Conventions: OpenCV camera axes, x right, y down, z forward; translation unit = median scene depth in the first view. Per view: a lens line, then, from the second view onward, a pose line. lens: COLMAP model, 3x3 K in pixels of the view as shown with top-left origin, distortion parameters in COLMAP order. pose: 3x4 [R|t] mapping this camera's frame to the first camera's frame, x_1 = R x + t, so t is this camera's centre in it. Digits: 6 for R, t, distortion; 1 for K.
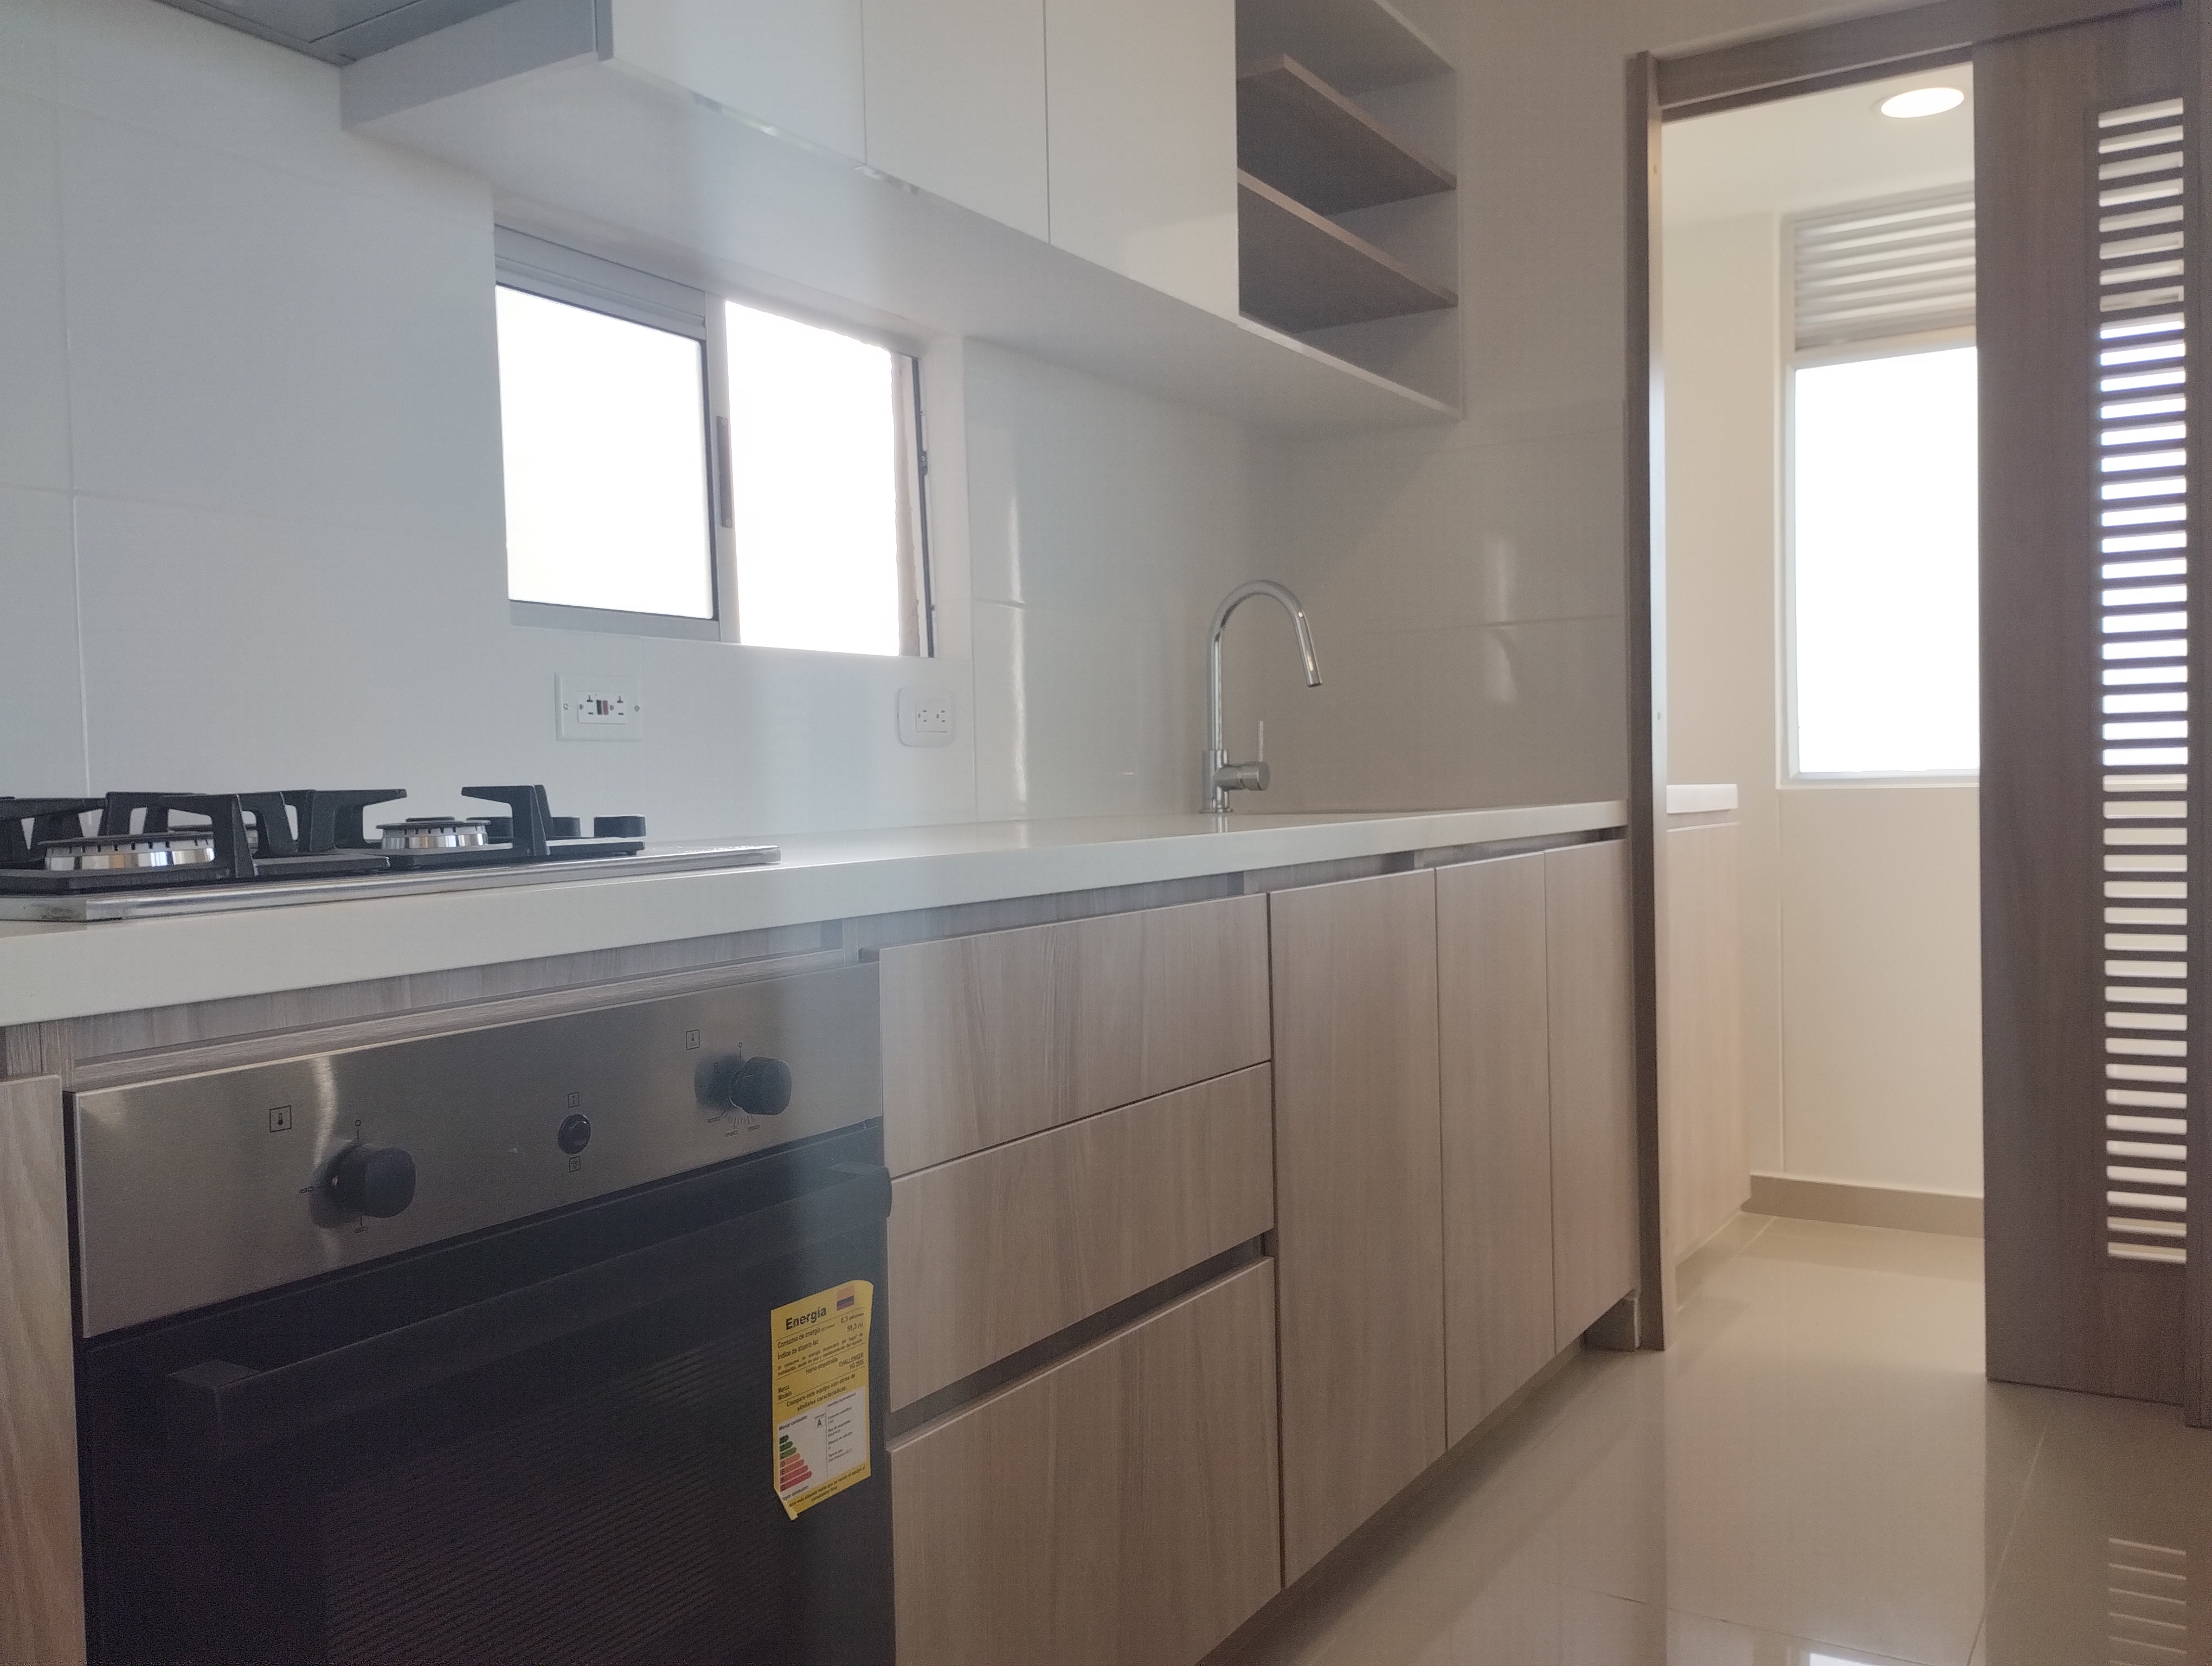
lens RADIAL K [[1852.8, 0, 1096.4], [0, 1852.8, 852.4], [0, 0, 1]] dist [0.016470, -0.046581]
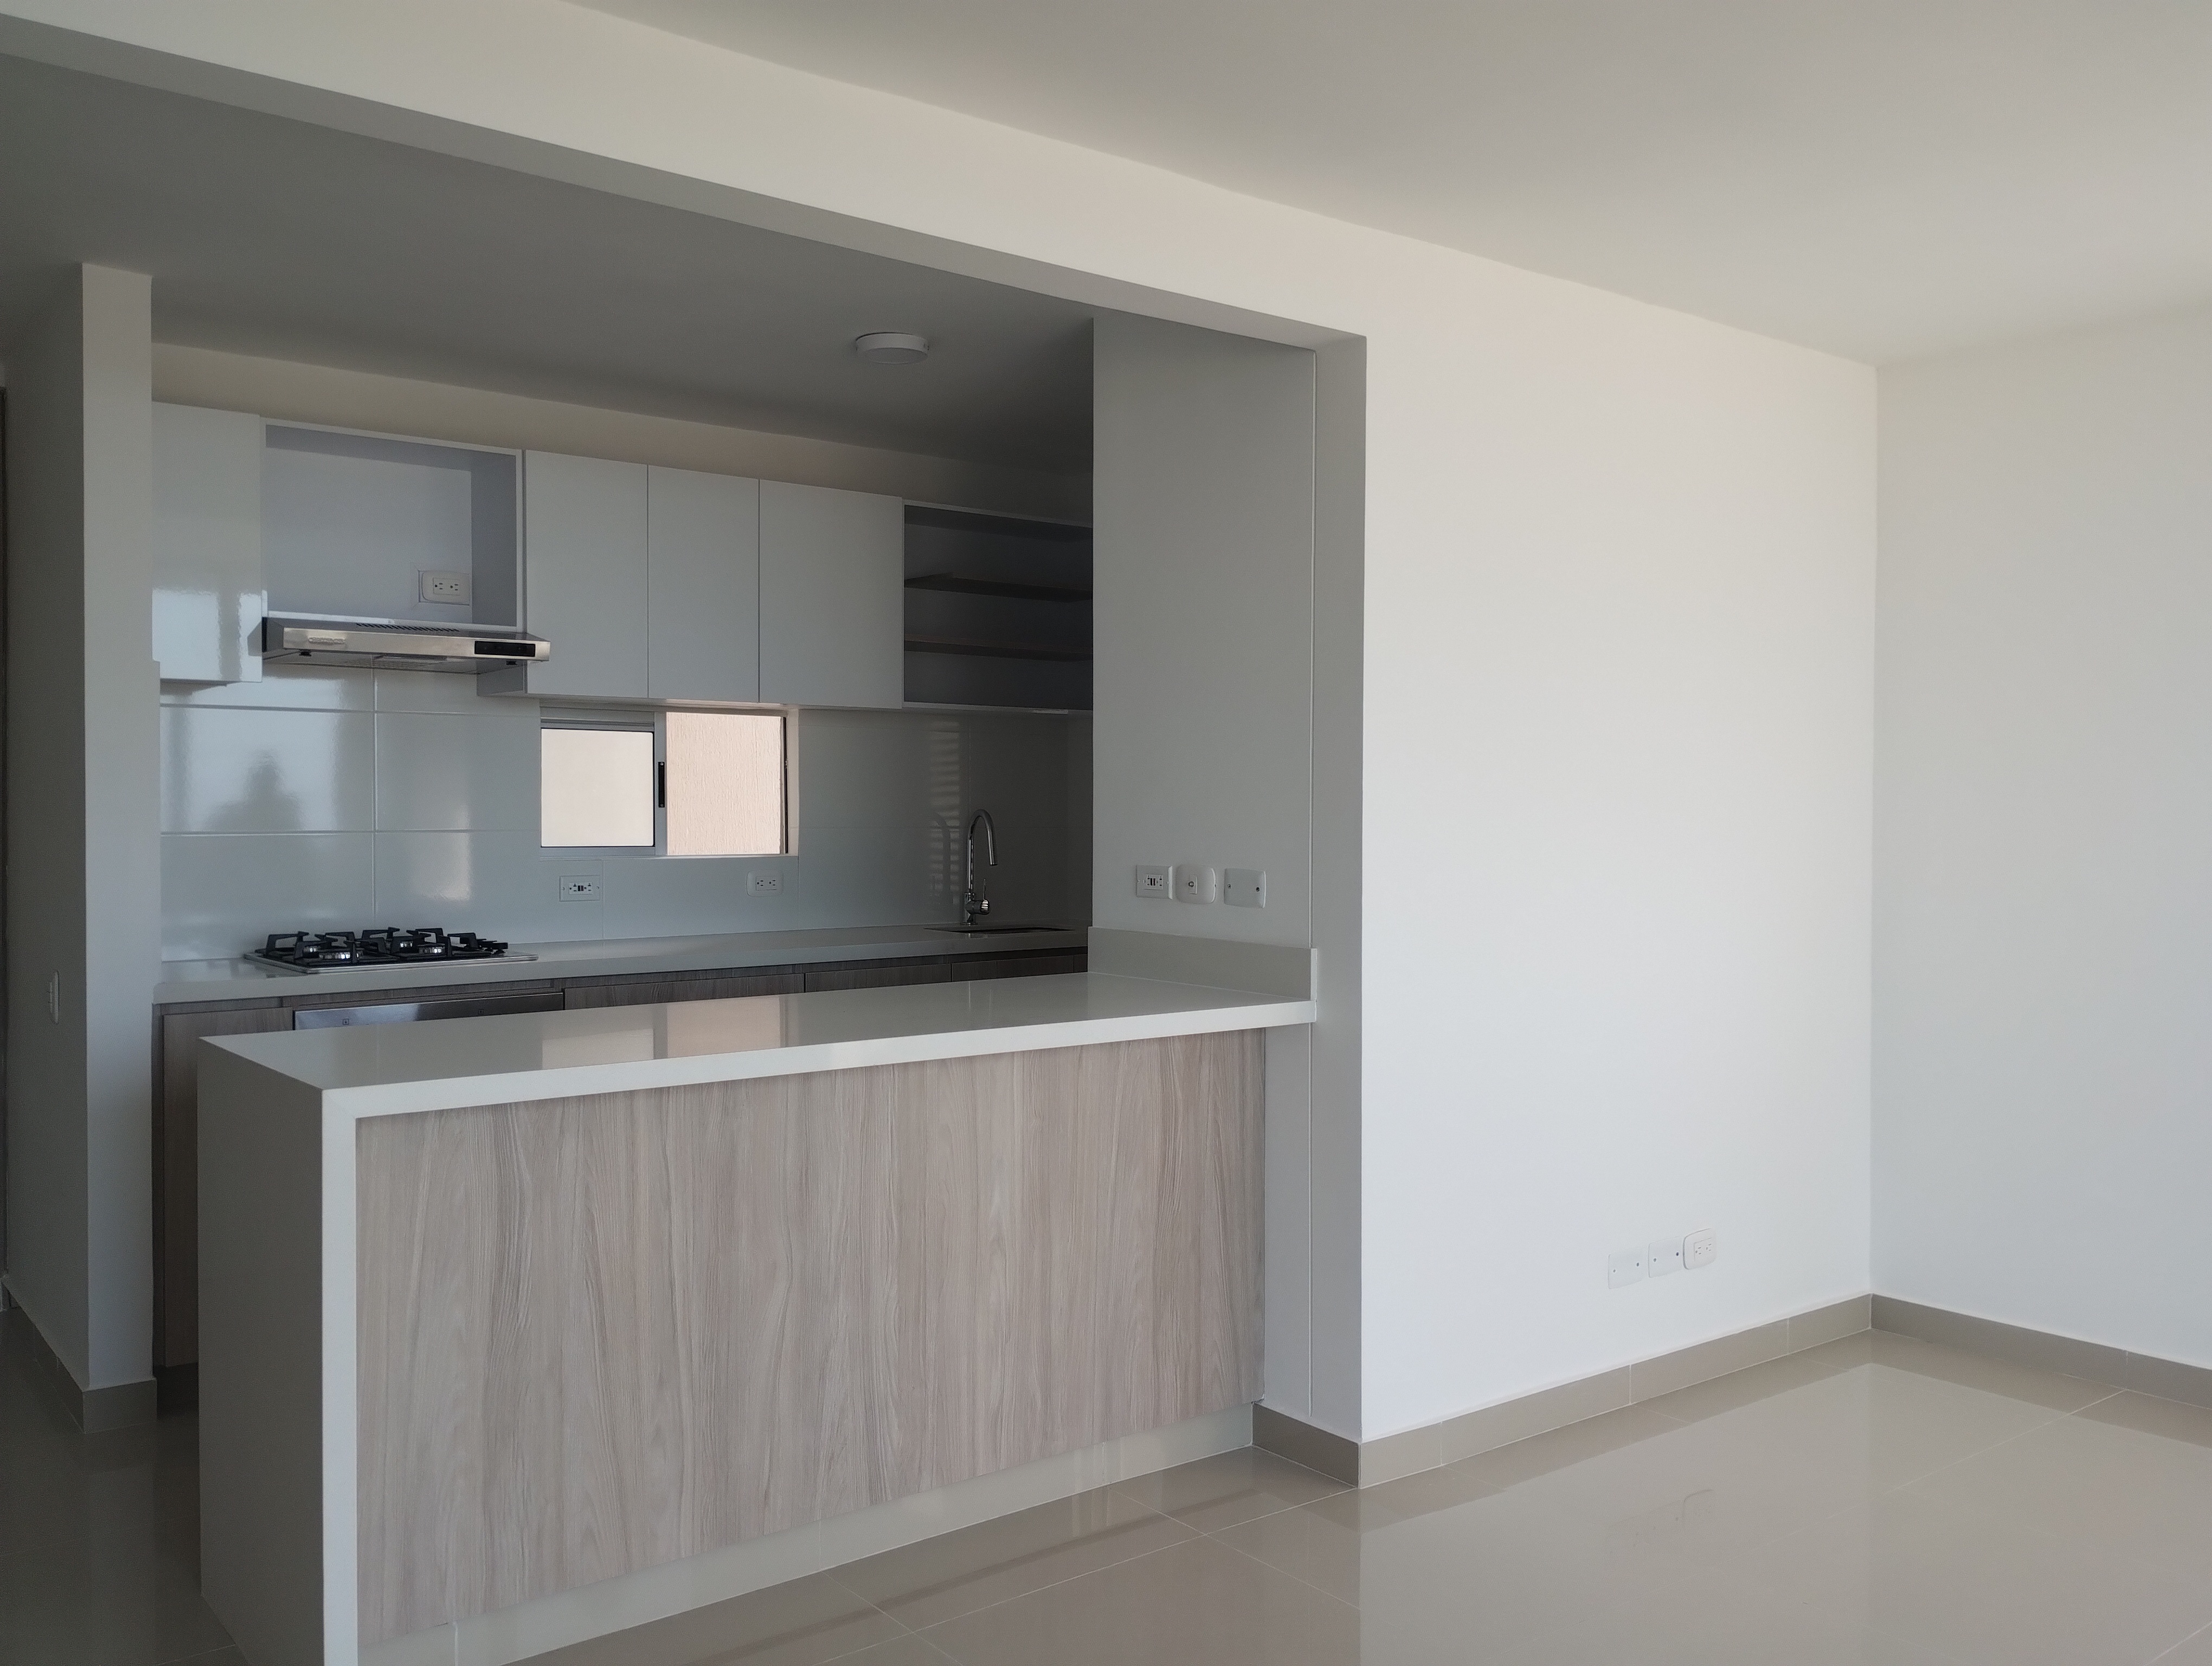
lens RADIAL K [[1852.8, 0, 1124.8], [0, 1852.8, 820.5], [0, 0, 1]] dist [0.016470, -0.046581]
pose [[0.944301, 0.030436, -0.327674, 1.312190], [-0.039031, 0.999044, -0.019683, -0.151610], [0.326761, 0.031377, 0.944586, -1.224670]]
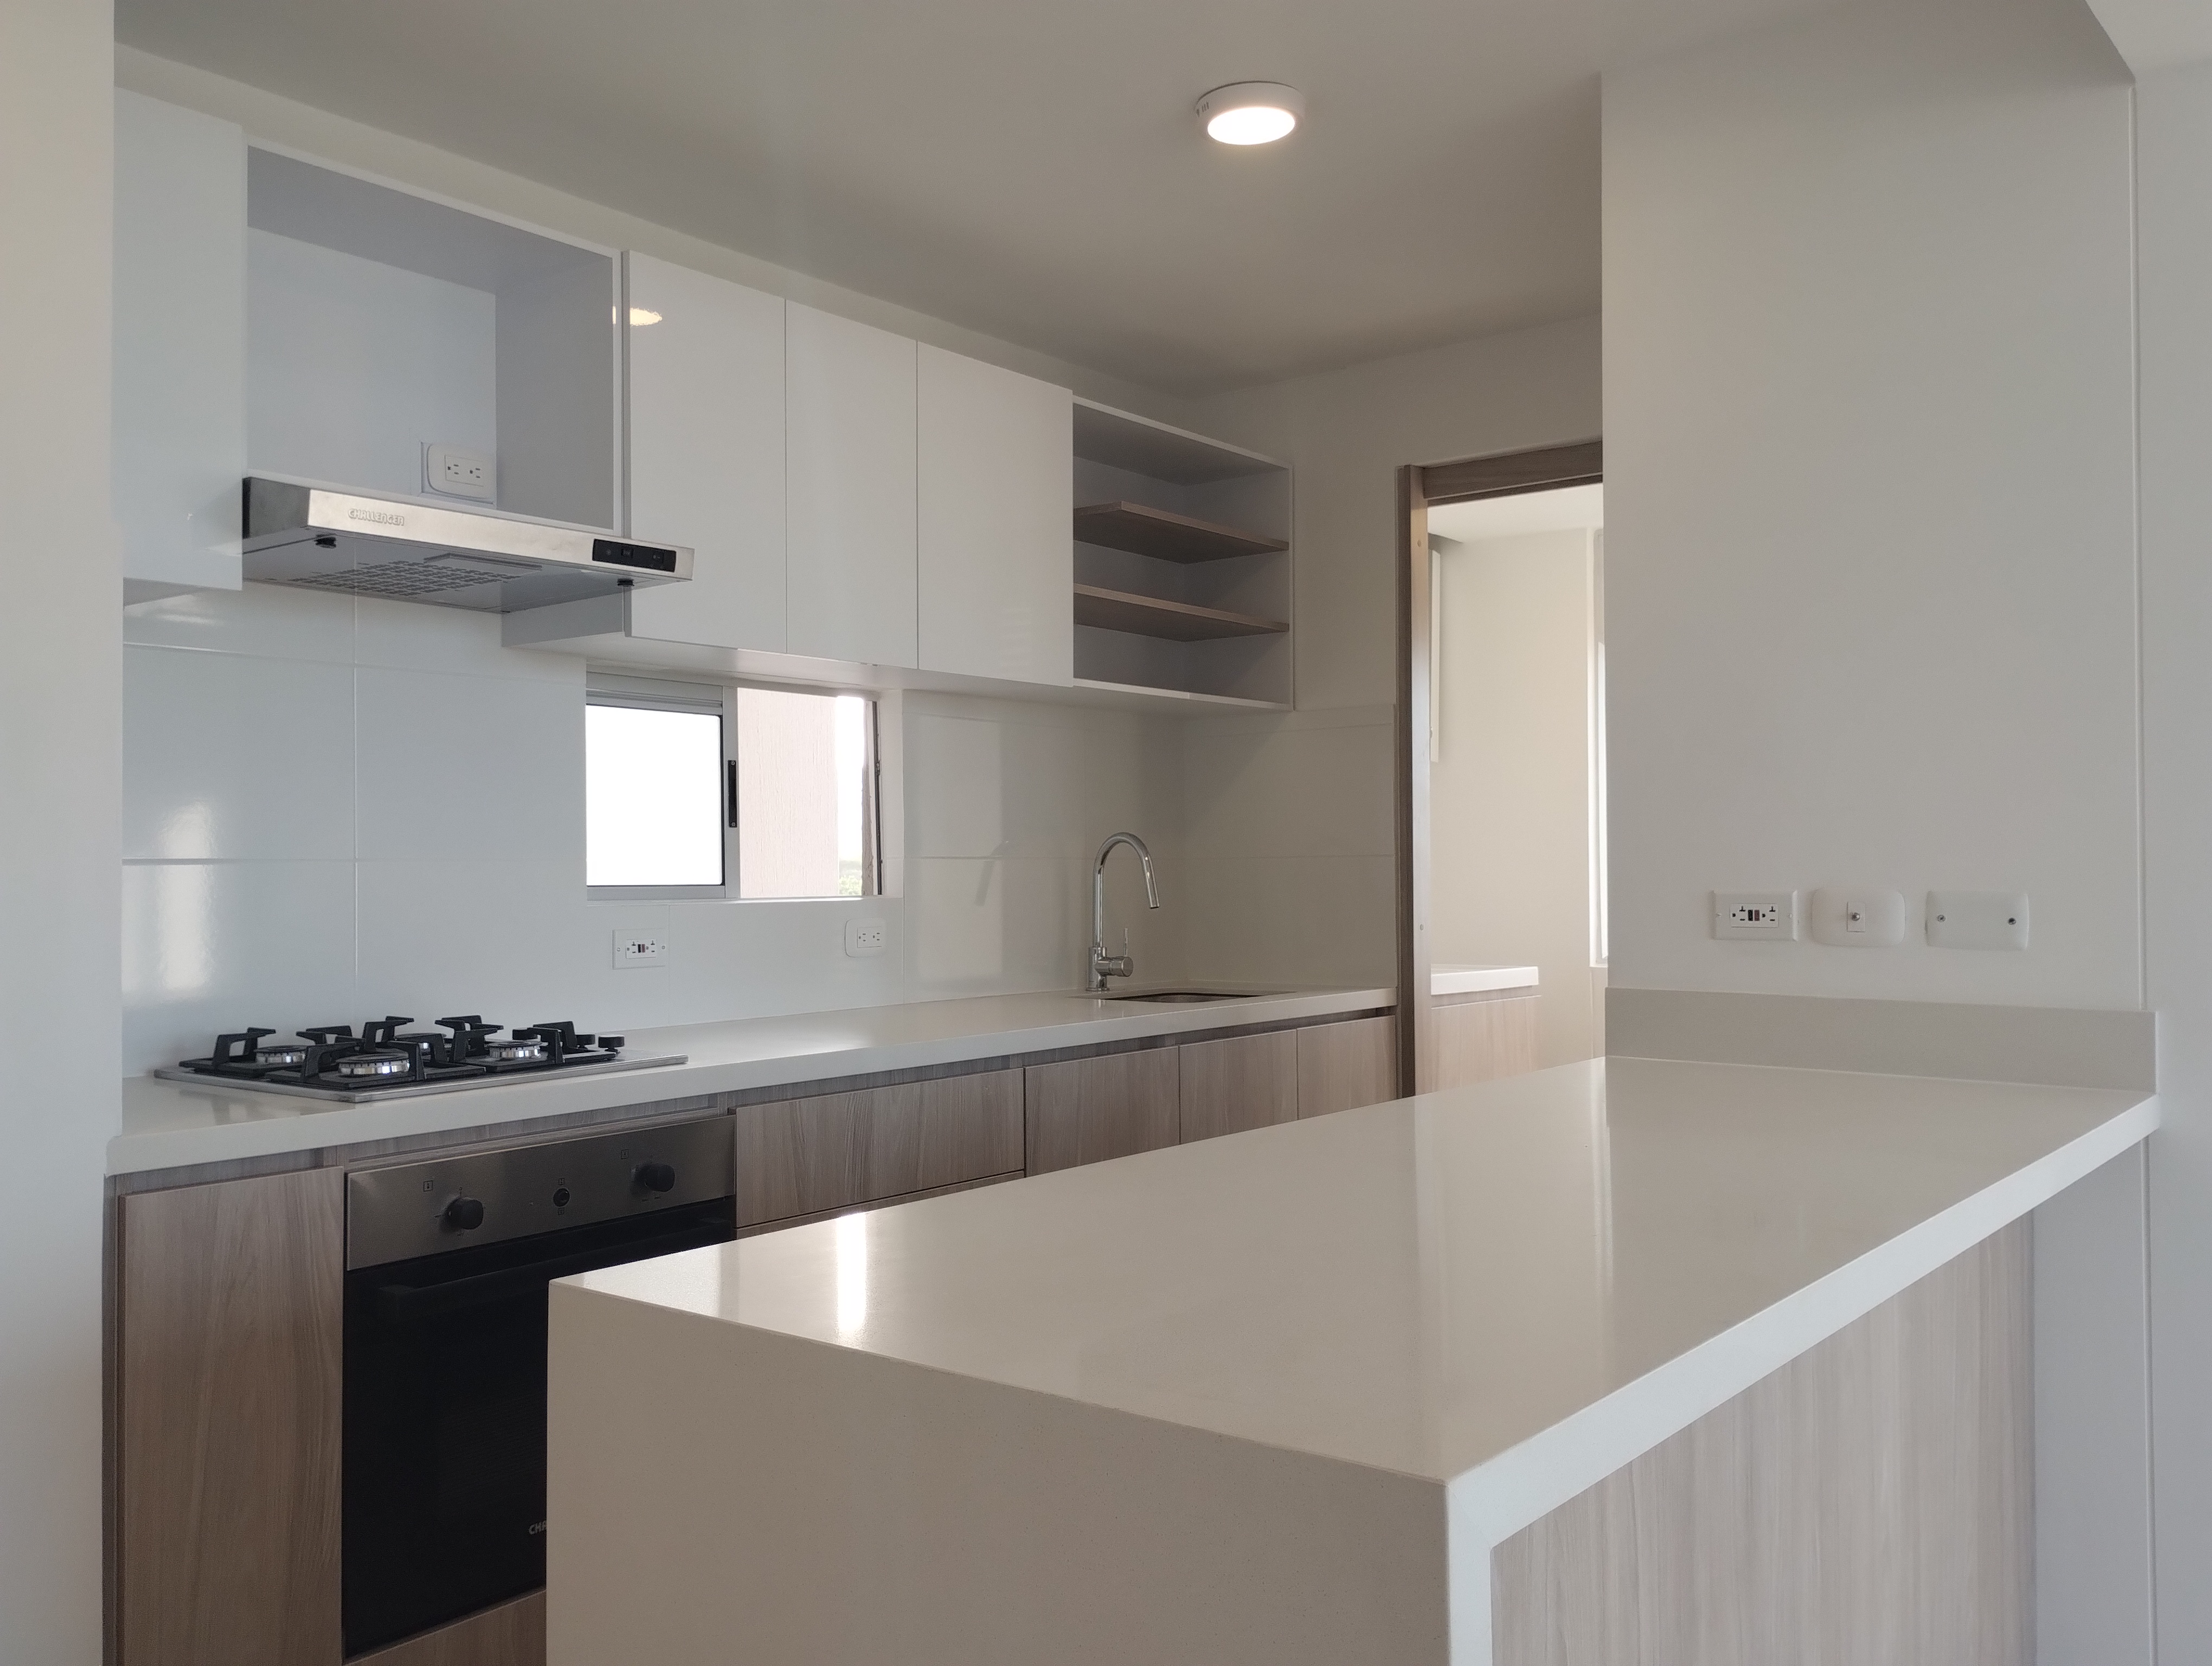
lens RADIAL K [[1852.8, 0, 1099.1], [0, 1852.8, 837.2], [0, 0, 1]] dist [0.016470, -0.046581]
pose [[0.993450, 0.016580, -0.113054, 0.344837], [-0.022426, 0.998465, -0.050636, -0.103220], [0.112041, 0.052840, 0.992298, -0.657923]]
